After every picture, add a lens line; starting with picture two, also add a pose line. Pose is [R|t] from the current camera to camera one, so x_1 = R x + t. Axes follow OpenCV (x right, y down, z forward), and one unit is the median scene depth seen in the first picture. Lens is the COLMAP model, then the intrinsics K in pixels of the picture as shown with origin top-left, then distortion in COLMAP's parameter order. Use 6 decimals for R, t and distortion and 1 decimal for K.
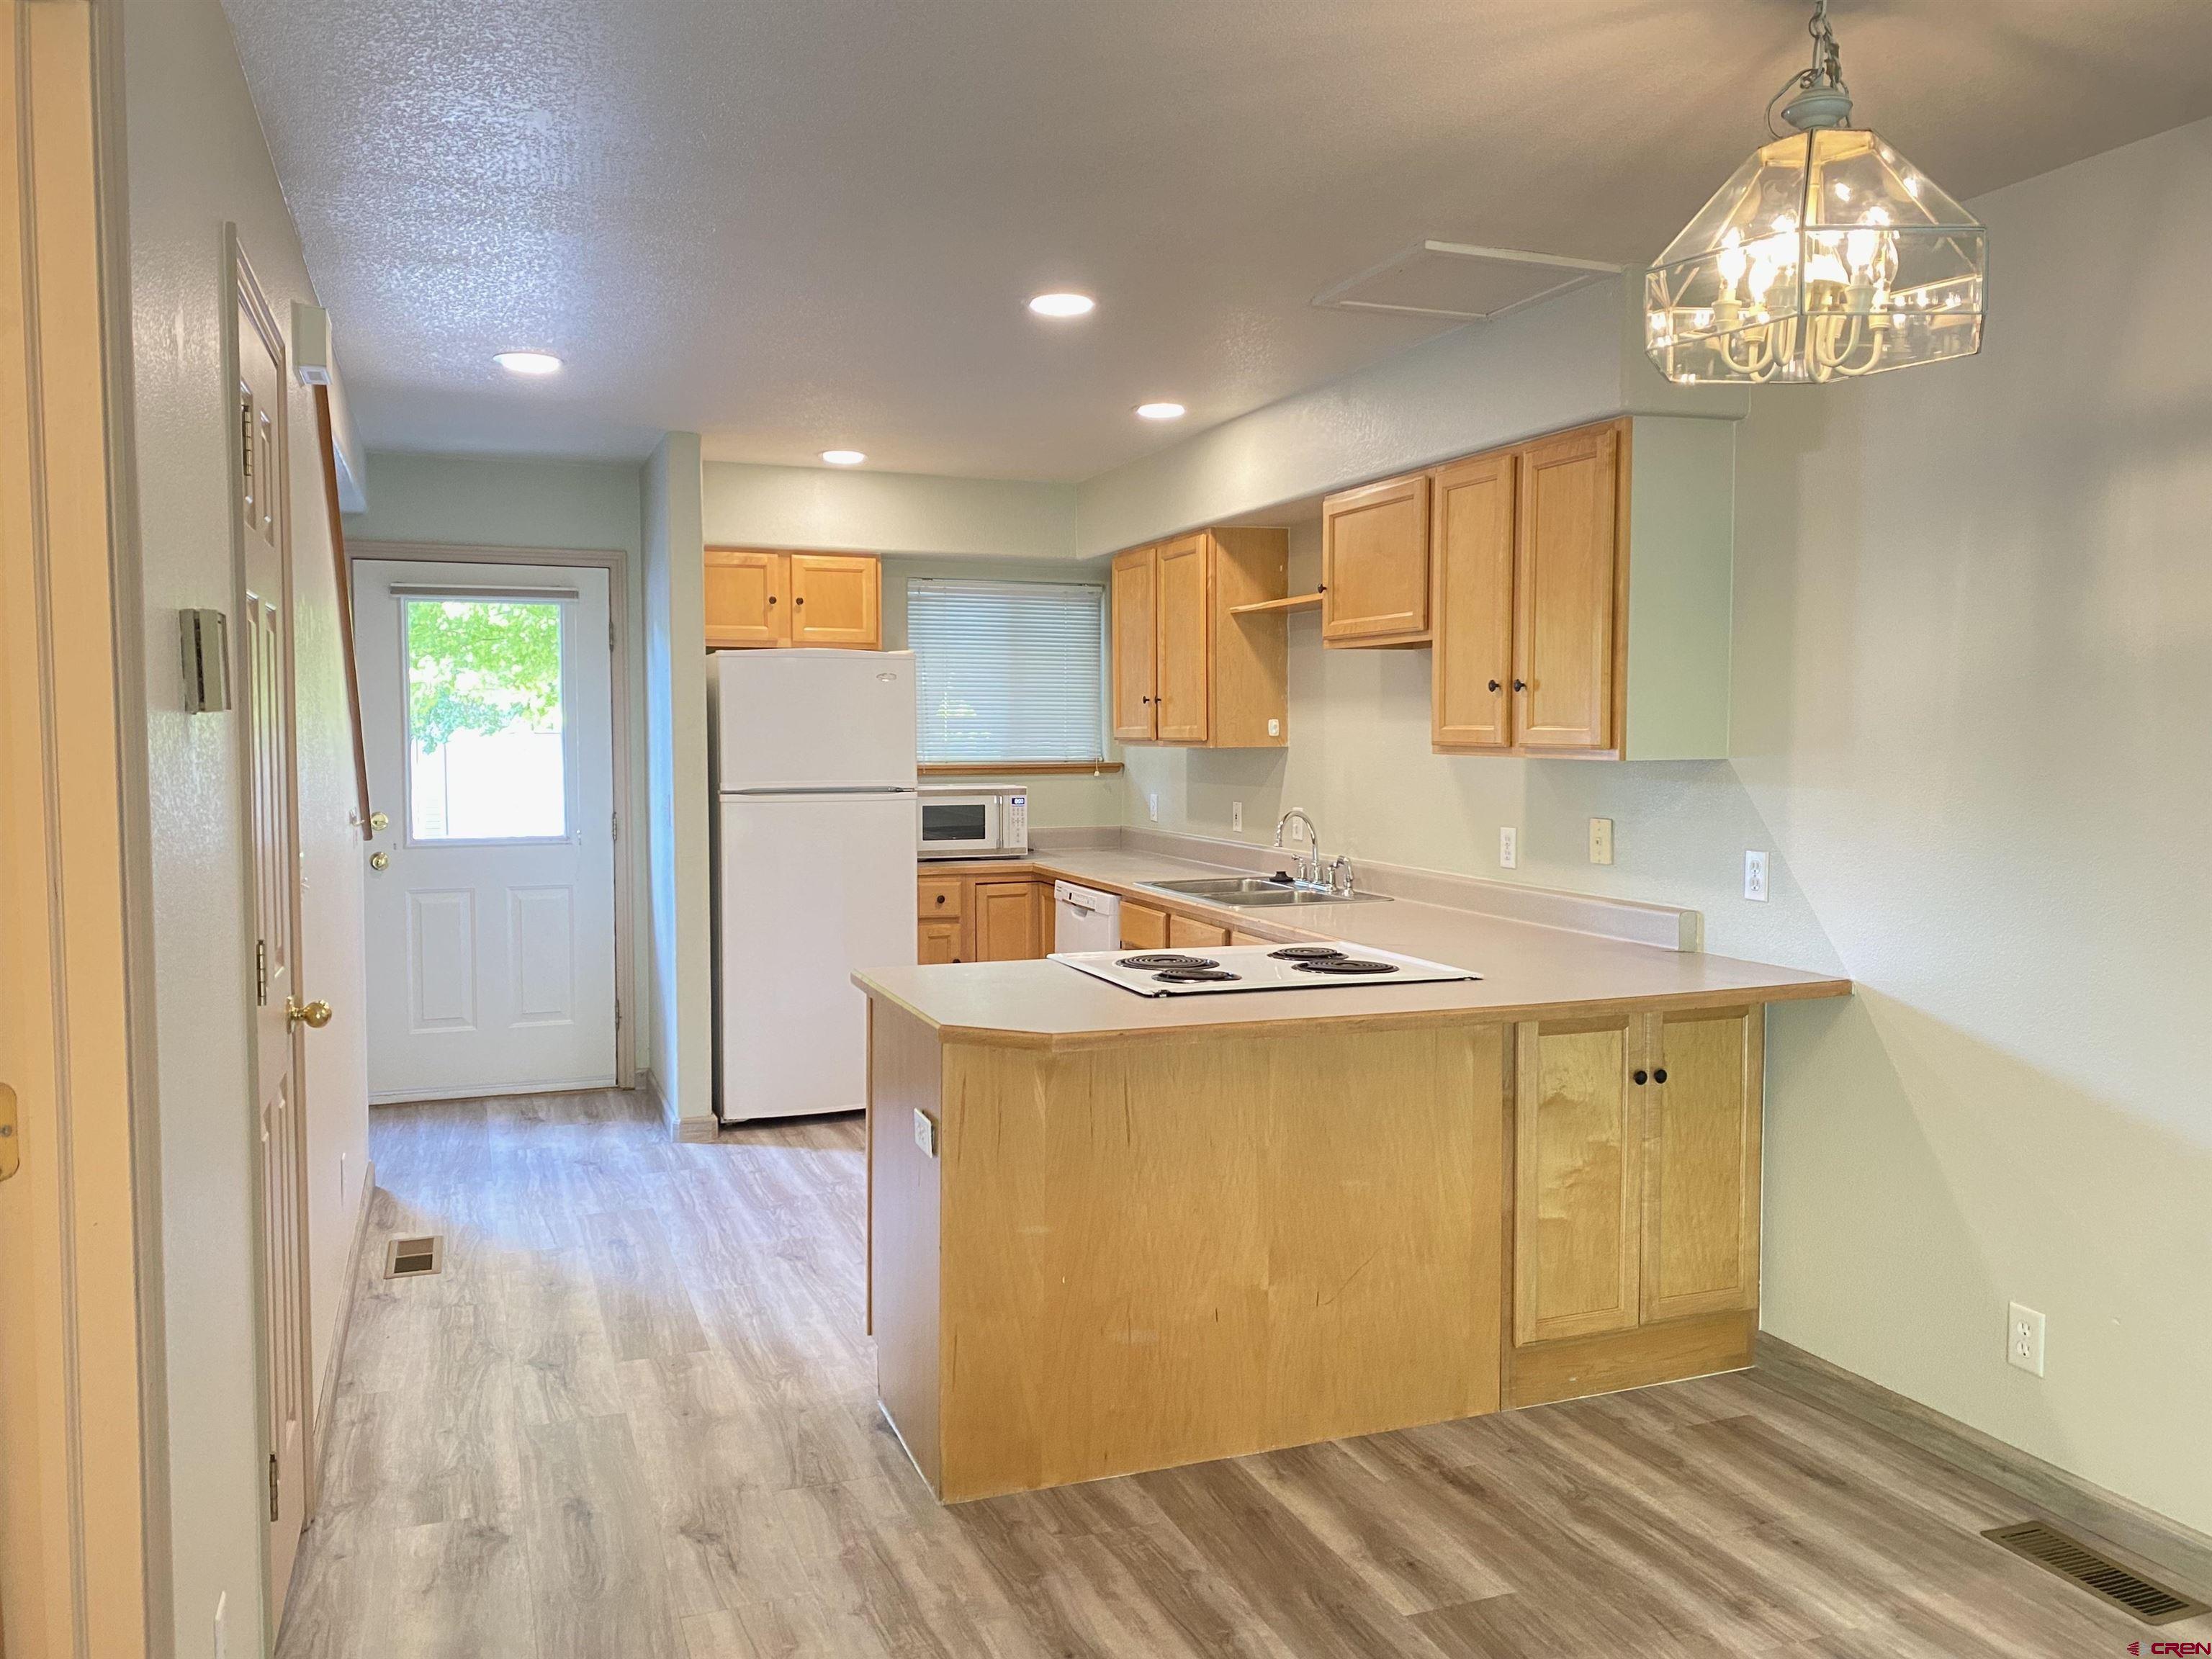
lens RADIAL K [[1671.0, 0, 1111.9], [0, 1671.0, 824.5], [0, 0, 1]] dist [0.020692, -0.003495]
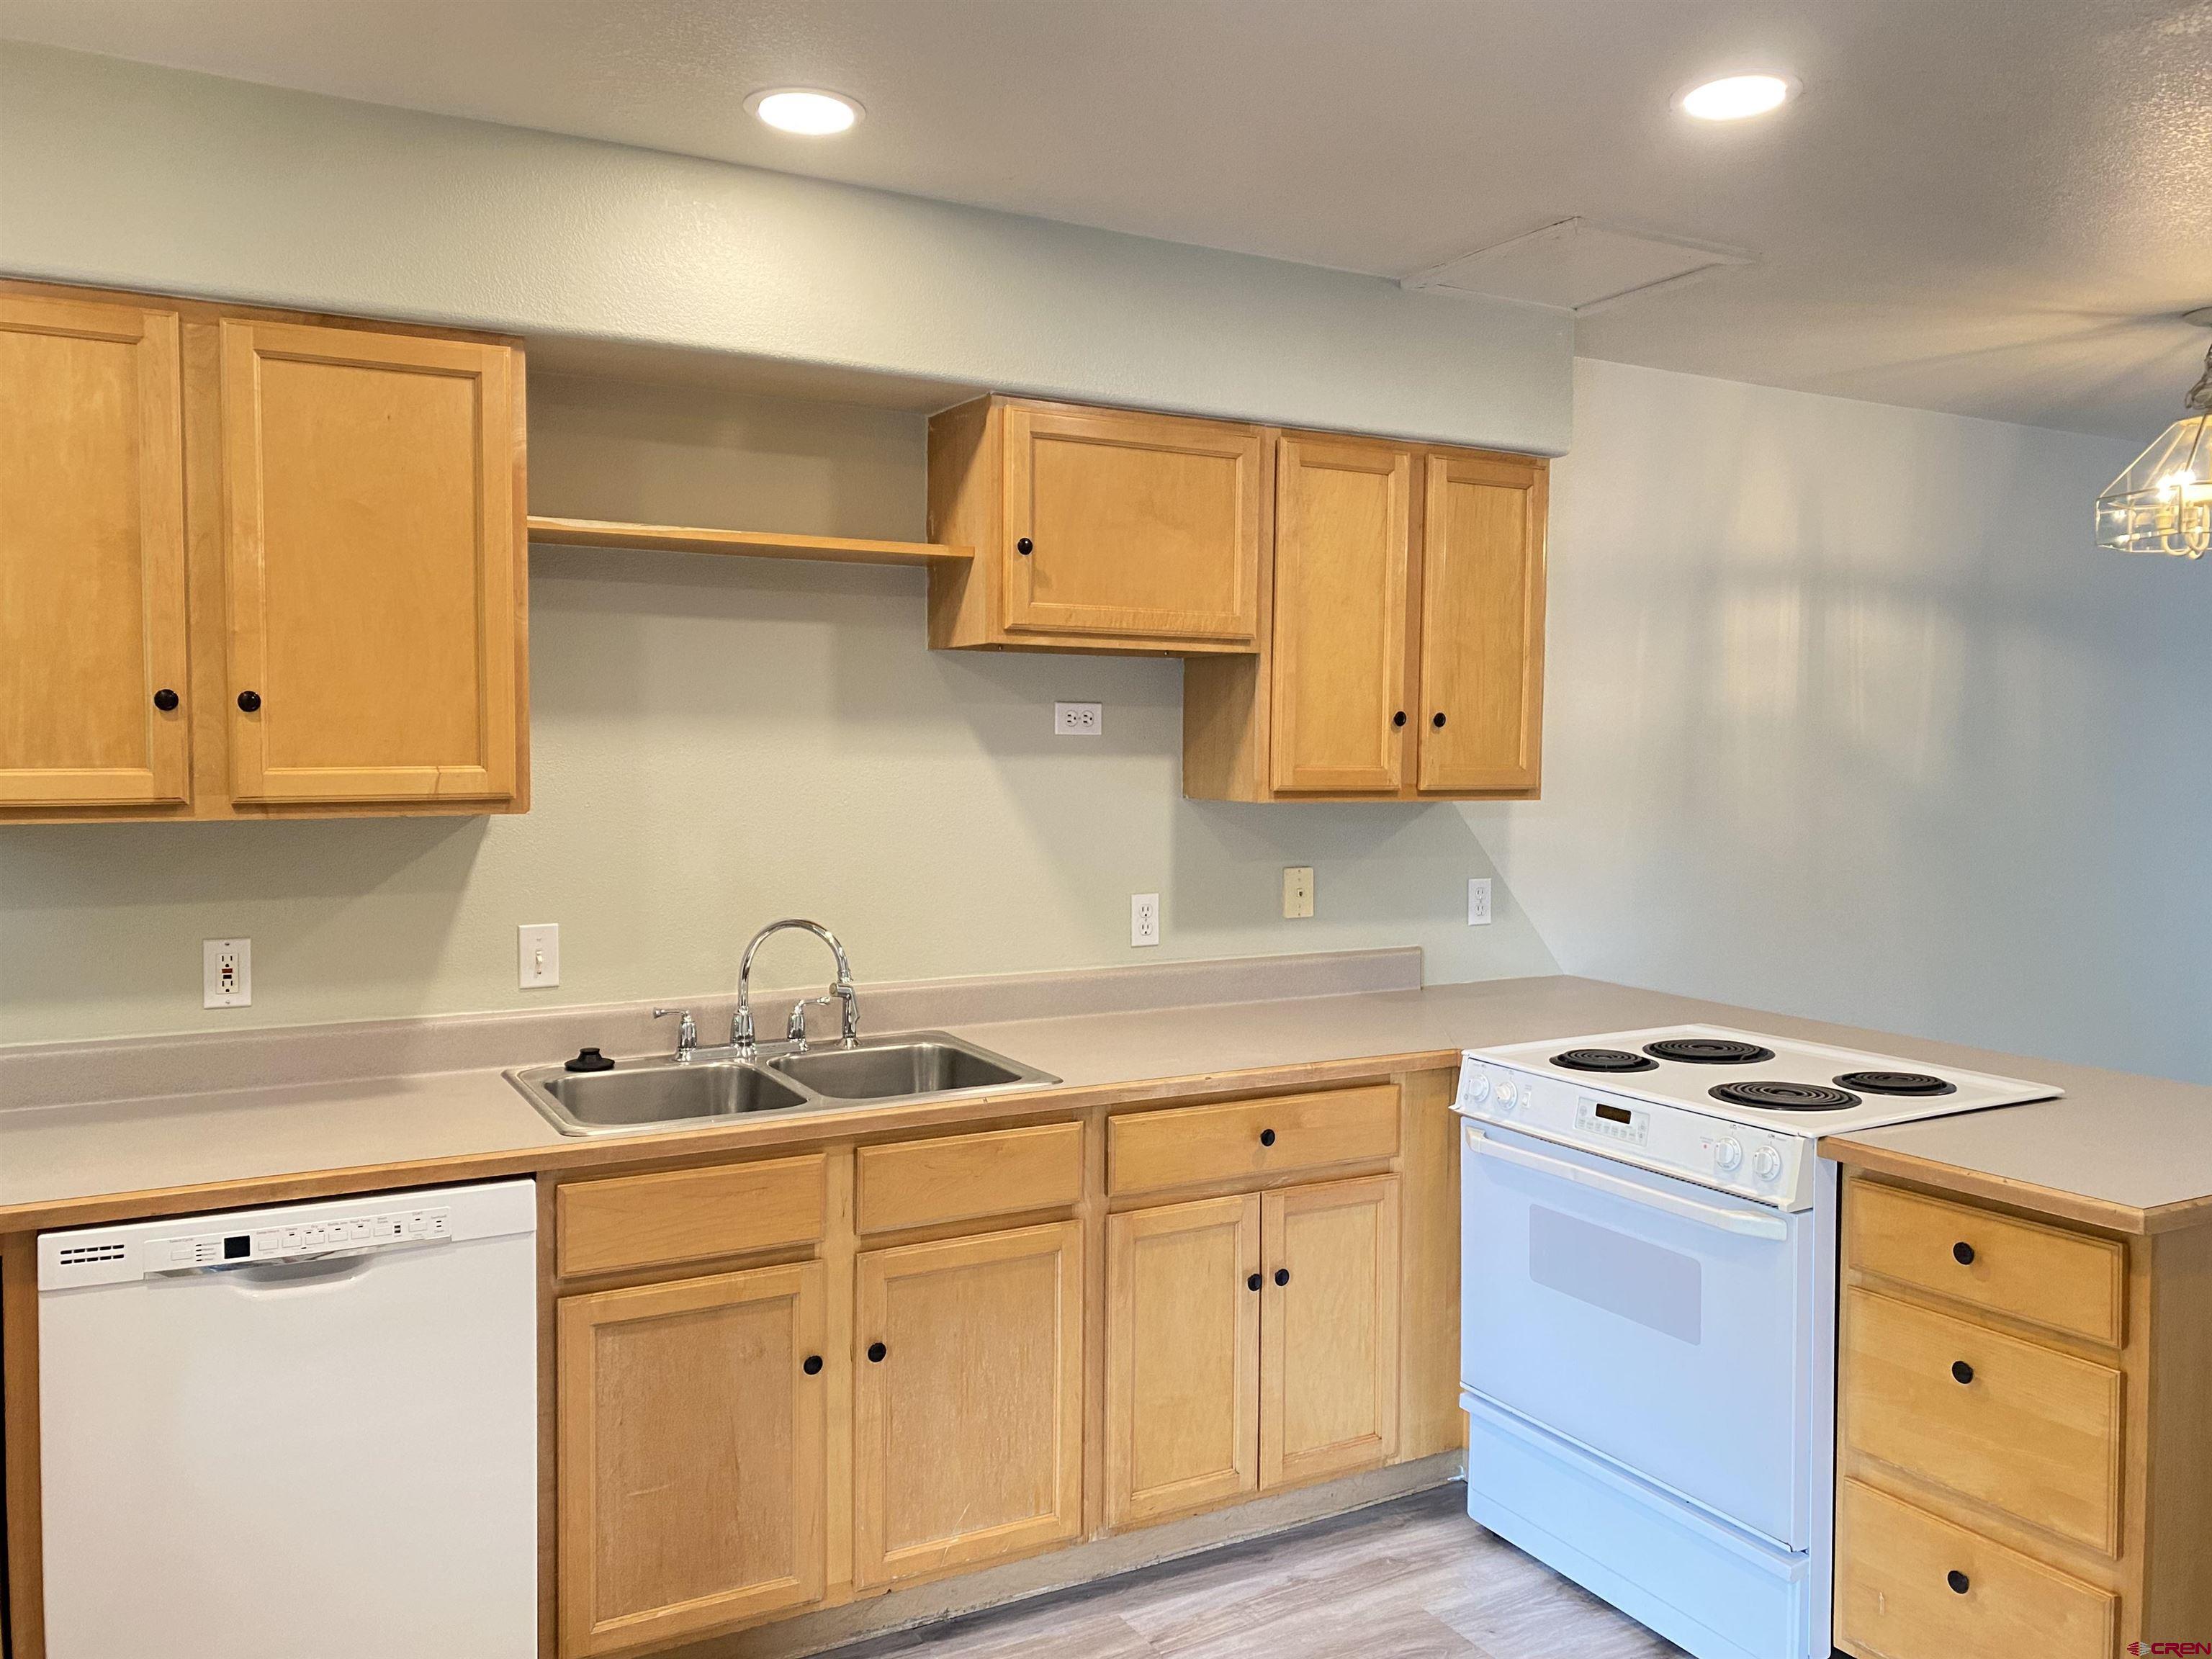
lens RADIAL K [[1674.0, 0, 1098.9], [0, 1674.0, 820.9], [0, 0, 1]] dist [0.010639, -0.006617]
pose [[-0.145399, -0.042316, 0.988468, -0.497195], [0.057584, 0.997029, 0.051153, -0.069173], [-0.987696, 0.064358, -0.142530, 1.060895]]
